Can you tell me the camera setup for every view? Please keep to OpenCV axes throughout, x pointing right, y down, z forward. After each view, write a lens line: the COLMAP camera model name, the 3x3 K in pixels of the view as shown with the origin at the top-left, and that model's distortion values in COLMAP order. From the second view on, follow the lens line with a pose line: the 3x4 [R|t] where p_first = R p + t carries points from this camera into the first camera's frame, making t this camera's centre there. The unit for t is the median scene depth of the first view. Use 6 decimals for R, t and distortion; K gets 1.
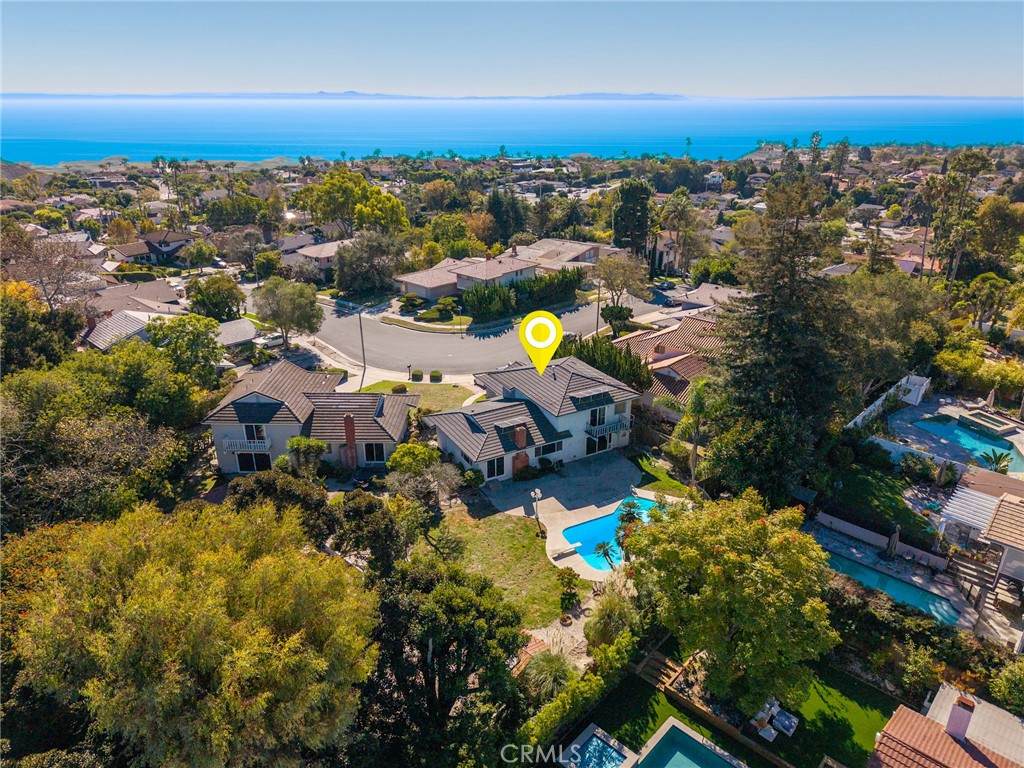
lens RADIAL K [[825.9, 0, 508.8], [0, 825.9, 380.0], [0, 0, 1]] dist [0.052104, -0.065619]
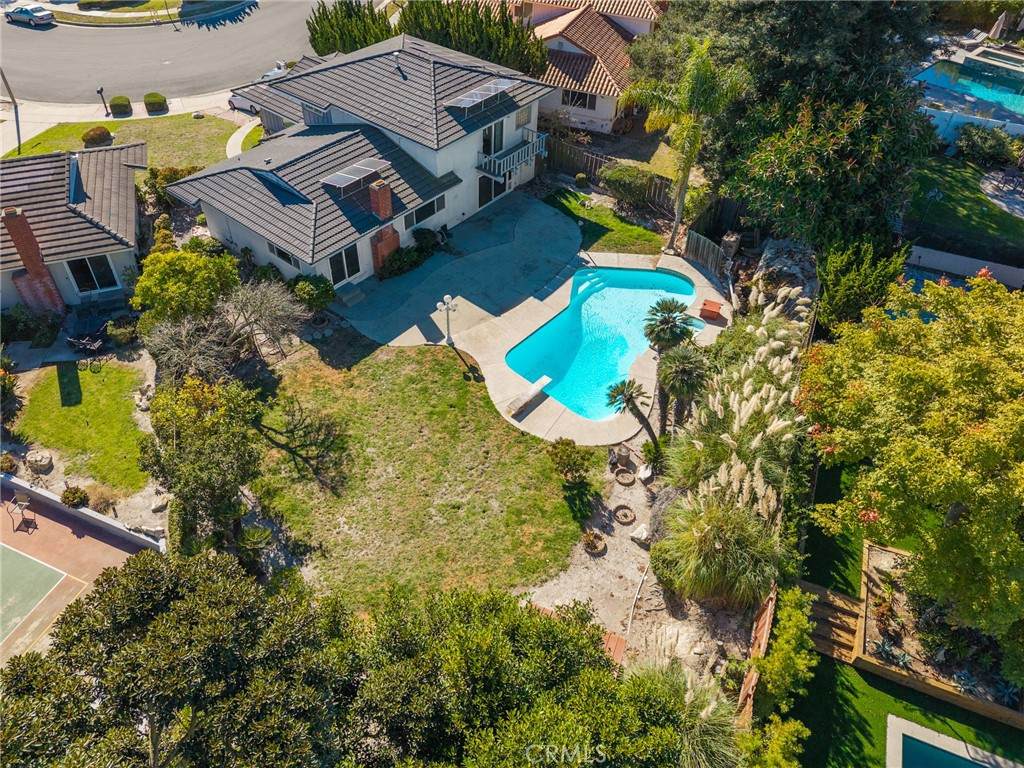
lens RADIAL K [[825.9, 0, 537.8], [0, 825.9, 394.7], [0, 0, 1]] dist [0.052104, -0.065619]
pose [[0.928398, -0.238656, 0.284817, -0.072317], [0.121430, 0.919259, 0.374457, -0.004254], [-0.351187, -0.313060, 0.882418, 0.429685]]
